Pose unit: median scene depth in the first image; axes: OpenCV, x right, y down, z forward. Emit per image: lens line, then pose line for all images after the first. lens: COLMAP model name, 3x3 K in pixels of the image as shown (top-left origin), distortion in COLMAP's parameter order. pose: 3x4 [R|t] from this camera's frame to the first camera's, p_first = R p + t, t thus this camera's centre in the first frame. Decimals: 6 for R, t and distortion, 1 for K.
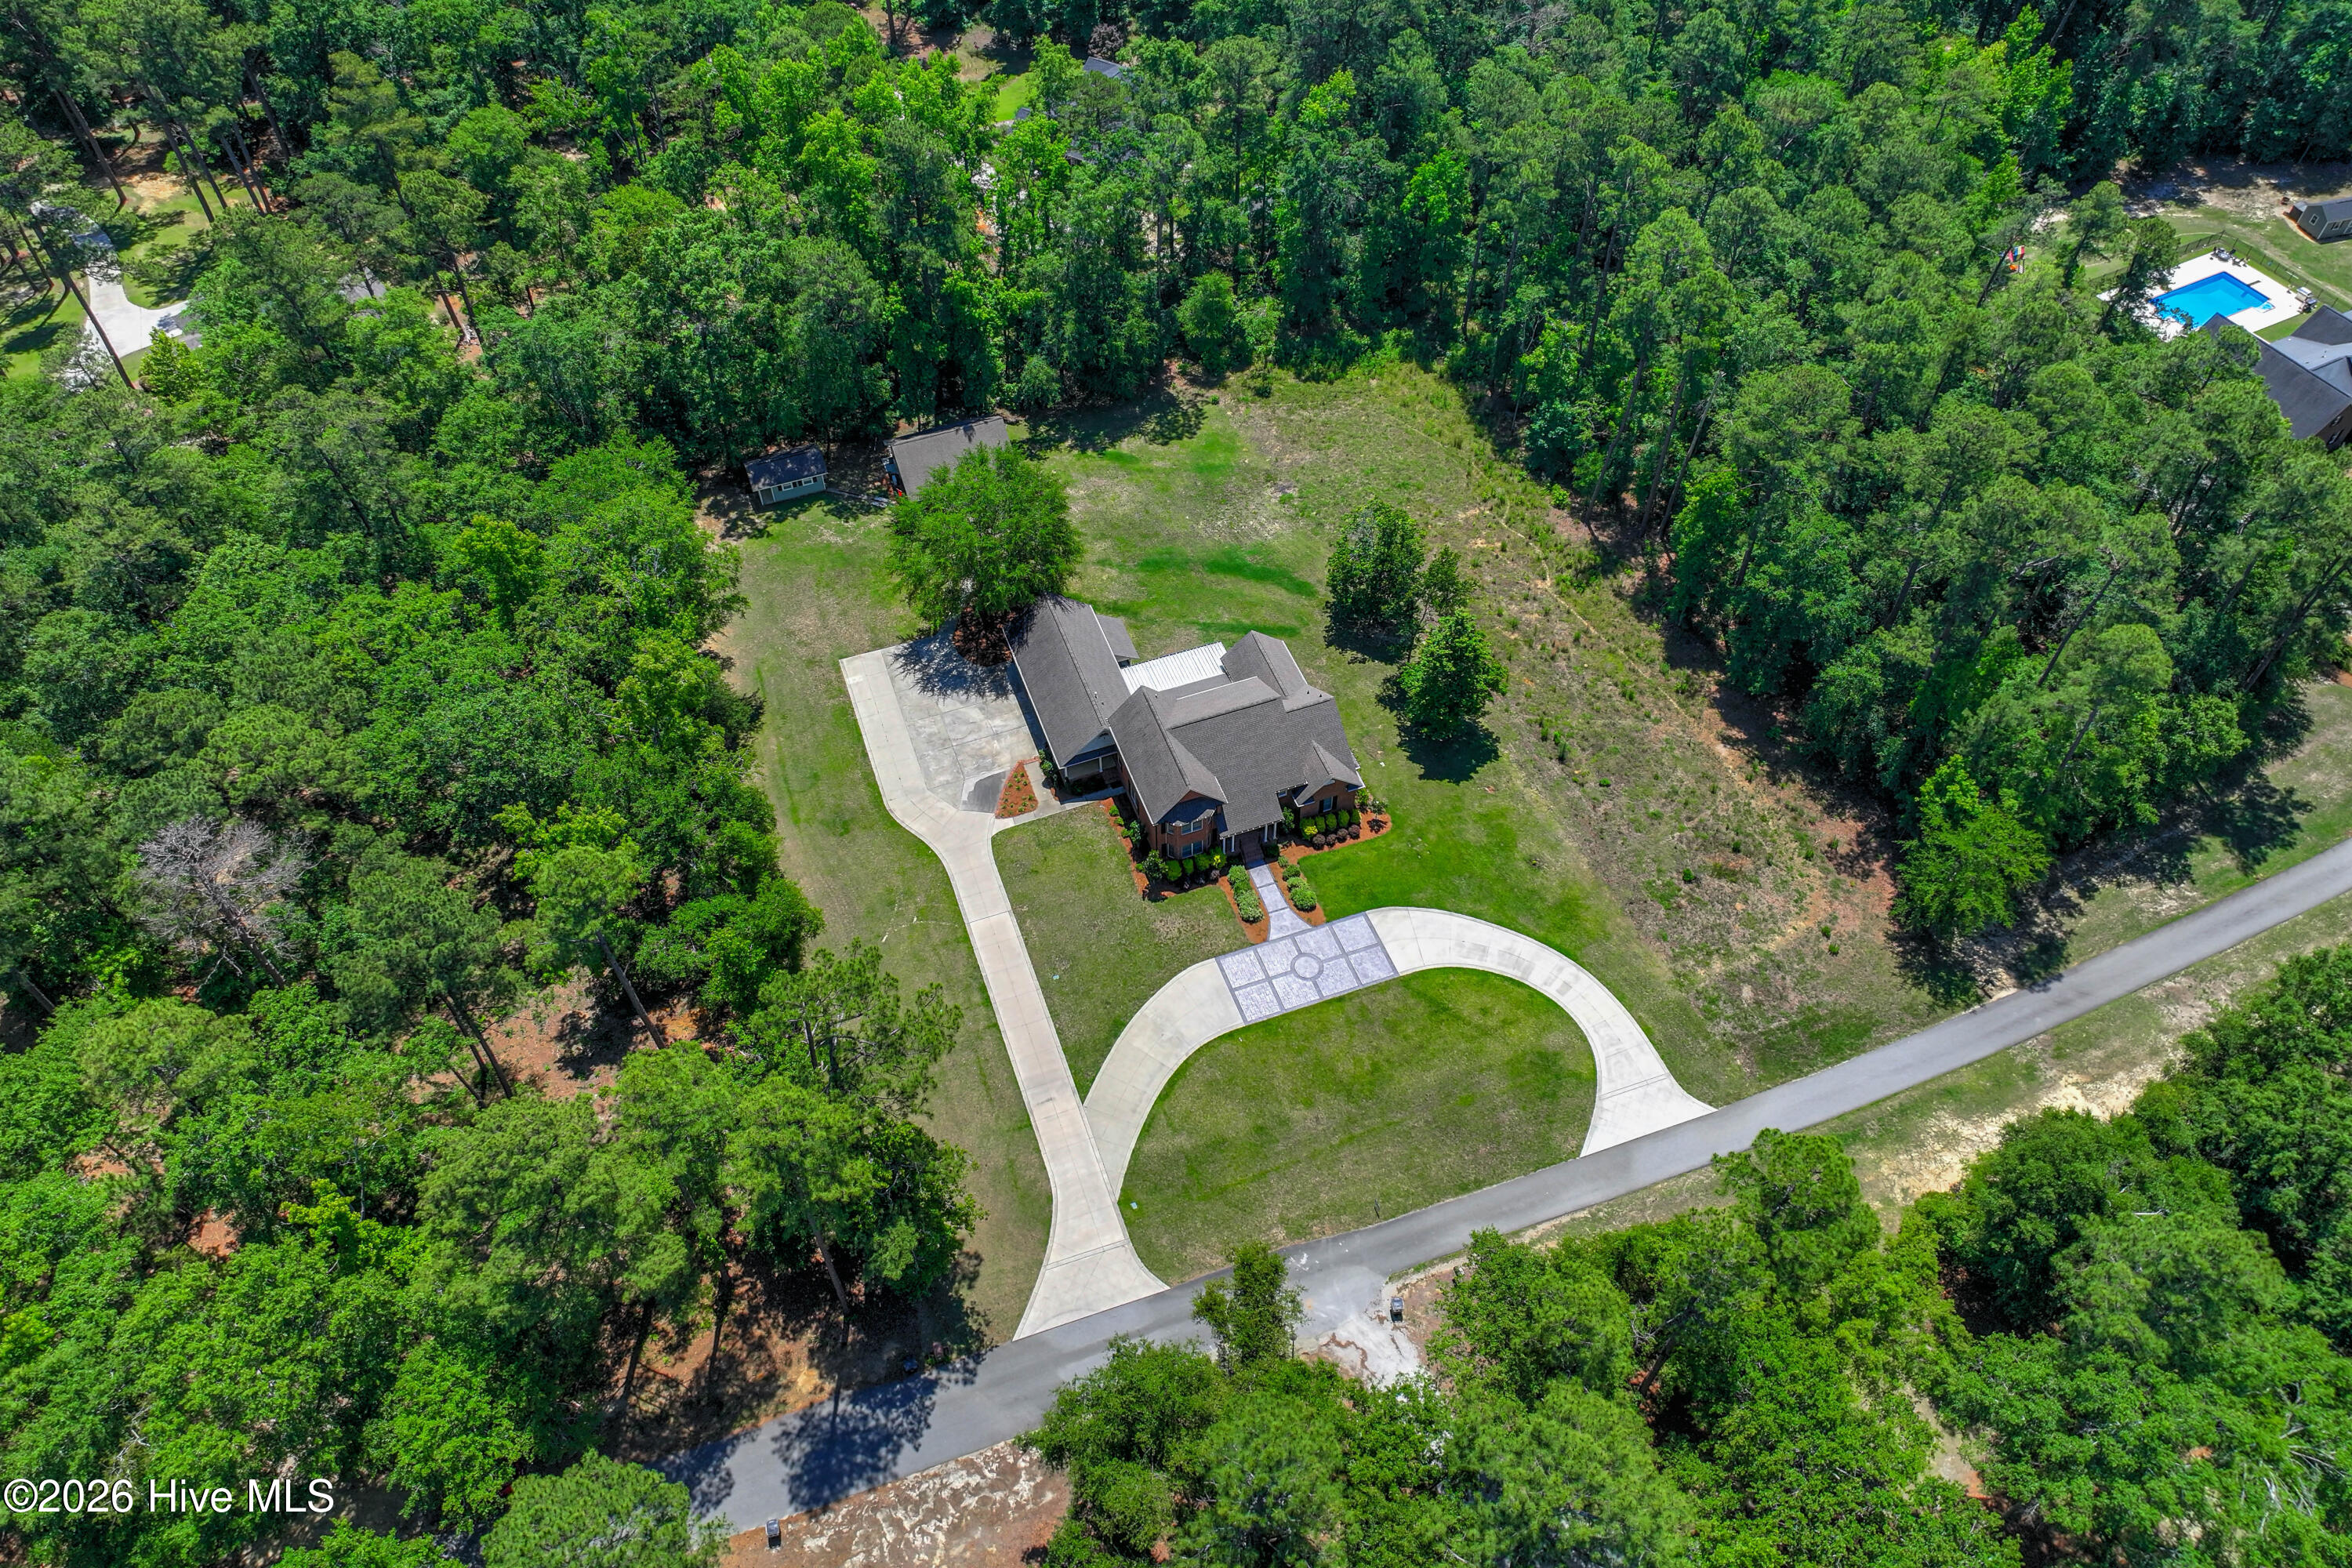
lens RADIAL K [[1600.1, 0, 1179.0], [0, 1600.1, 736.5], [0, 0, 1]] dist [-0.004396, 0.016331]
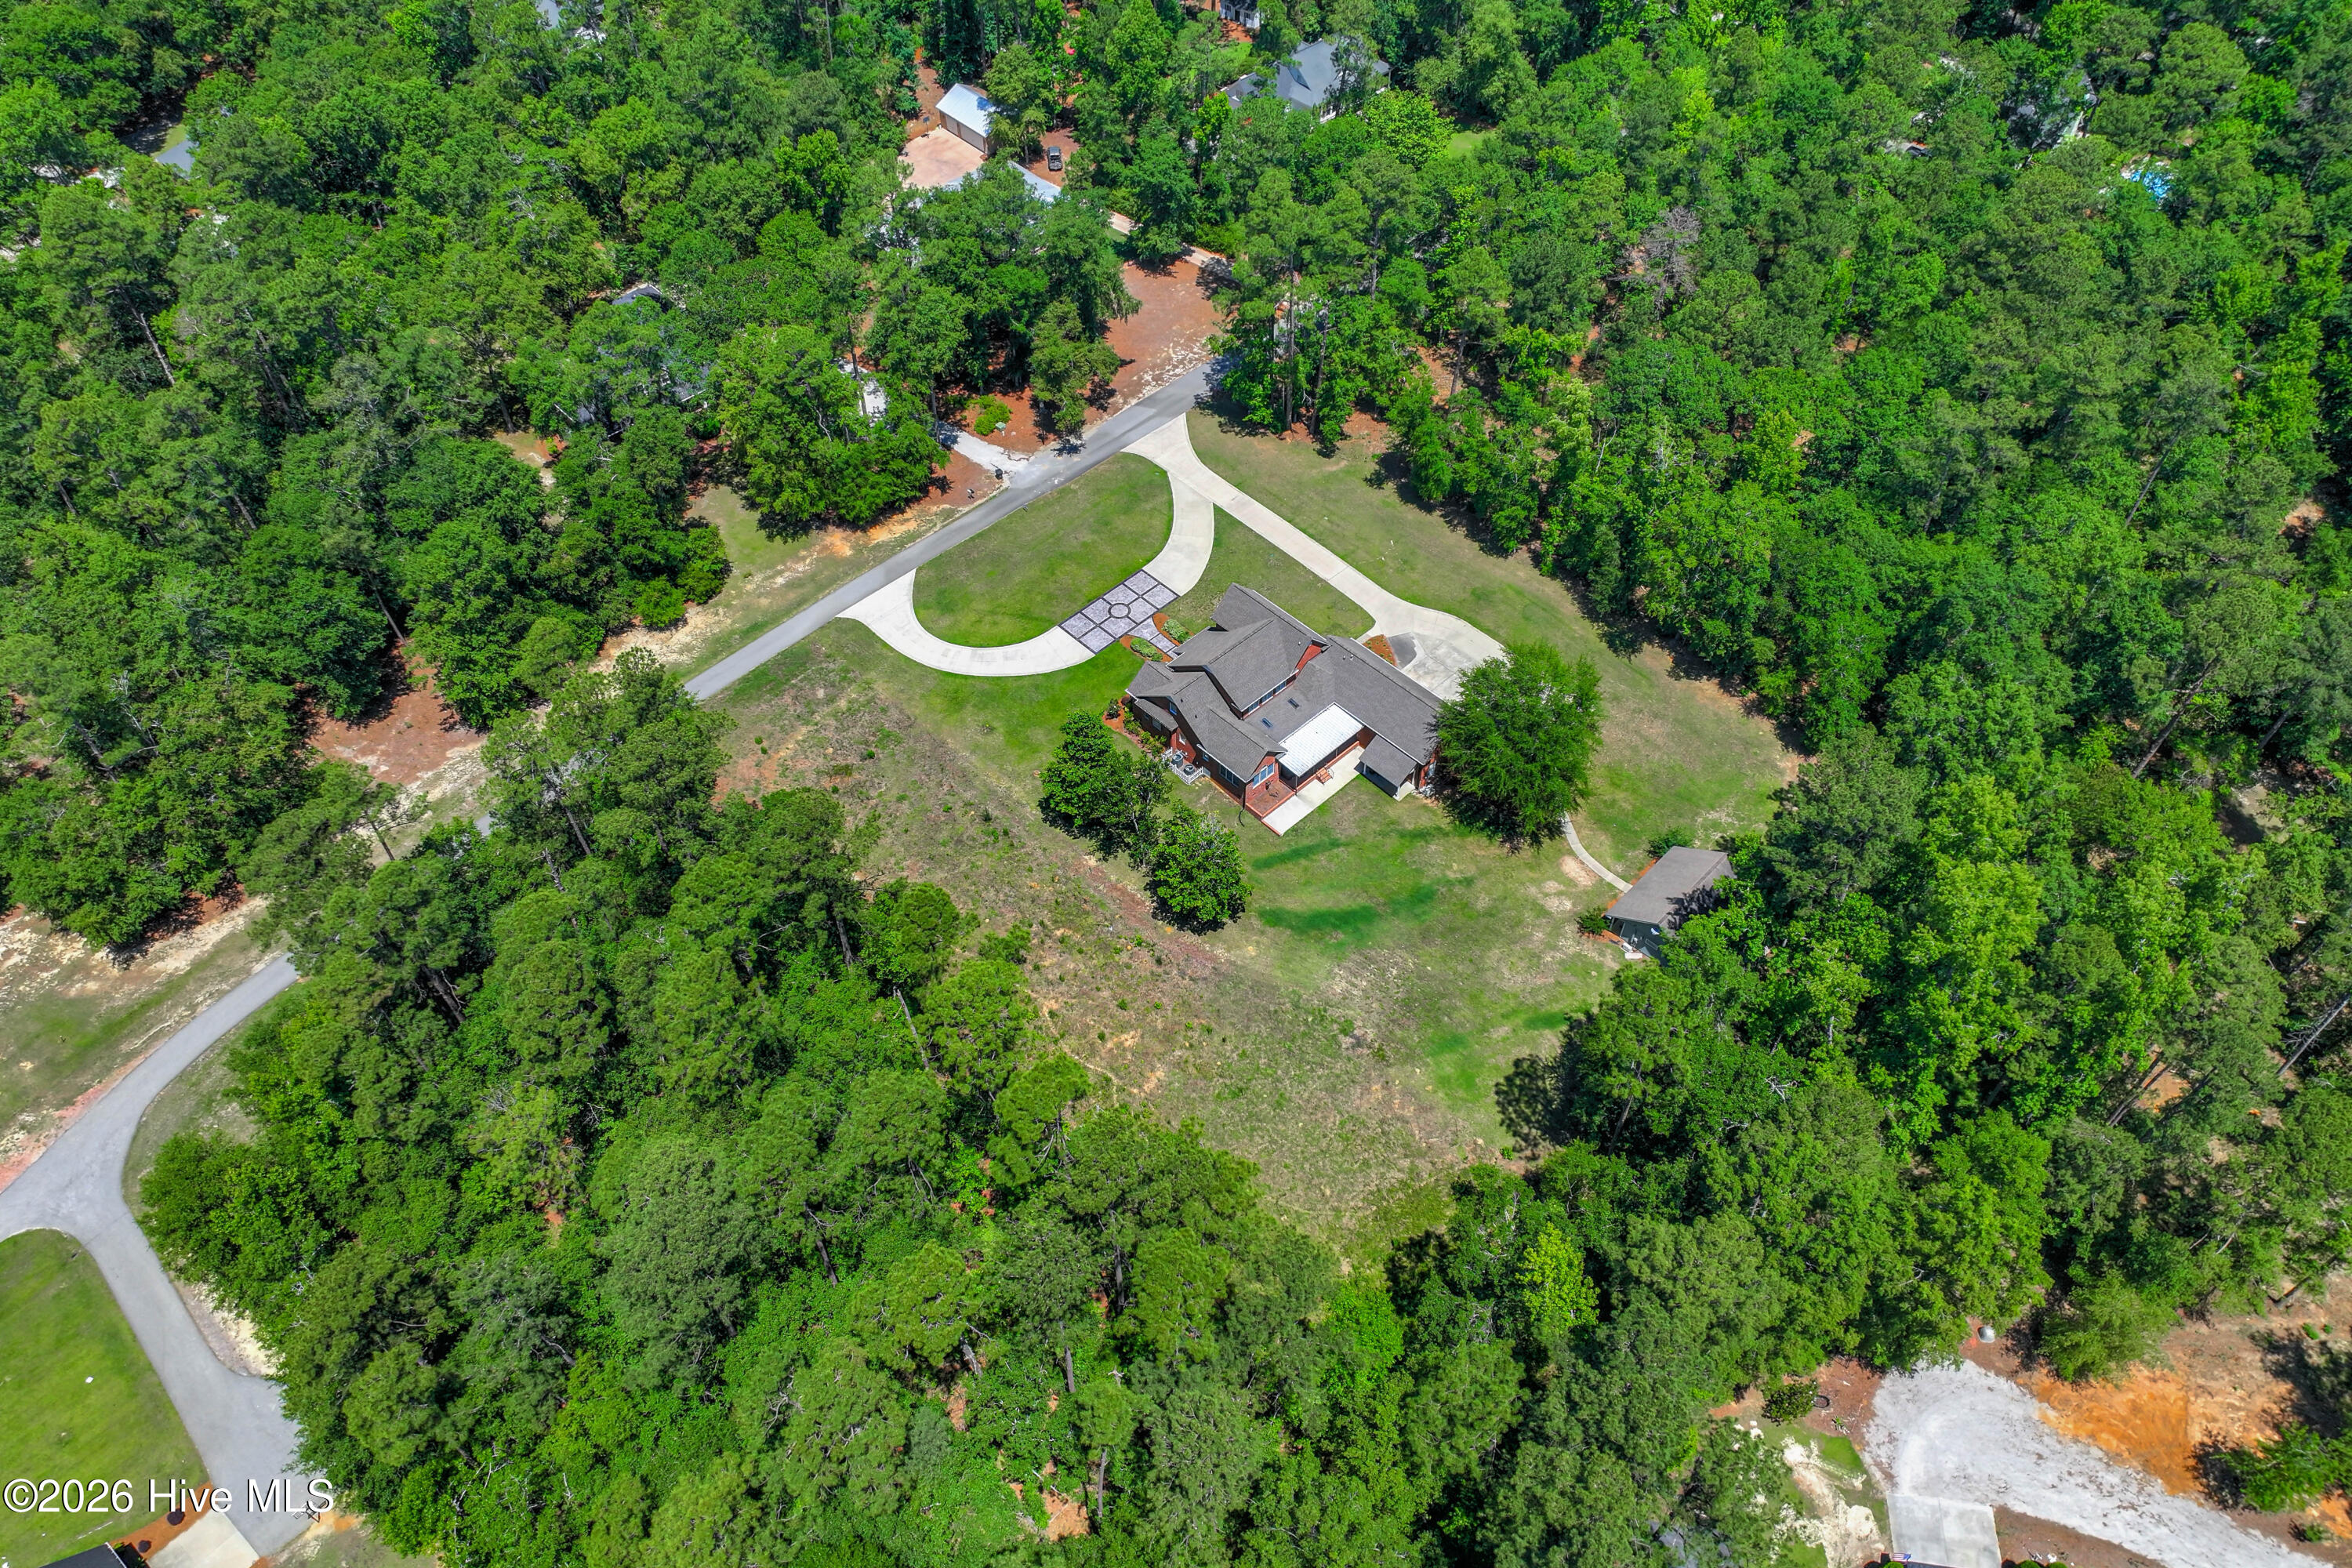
lens RADIAL K [[1636.6, 0, 1187.8], [0, 1636.6, 791.5], [0, 0, 1]] dist [0.001794, 0.001891]
pose [[-0.914444, 0.313849, -0.255520, 0.423180], [-0.303975, -0.115801, 0.945616, -1.205687], [0.267191, 0.942385, 0.201296, 0.821077]]
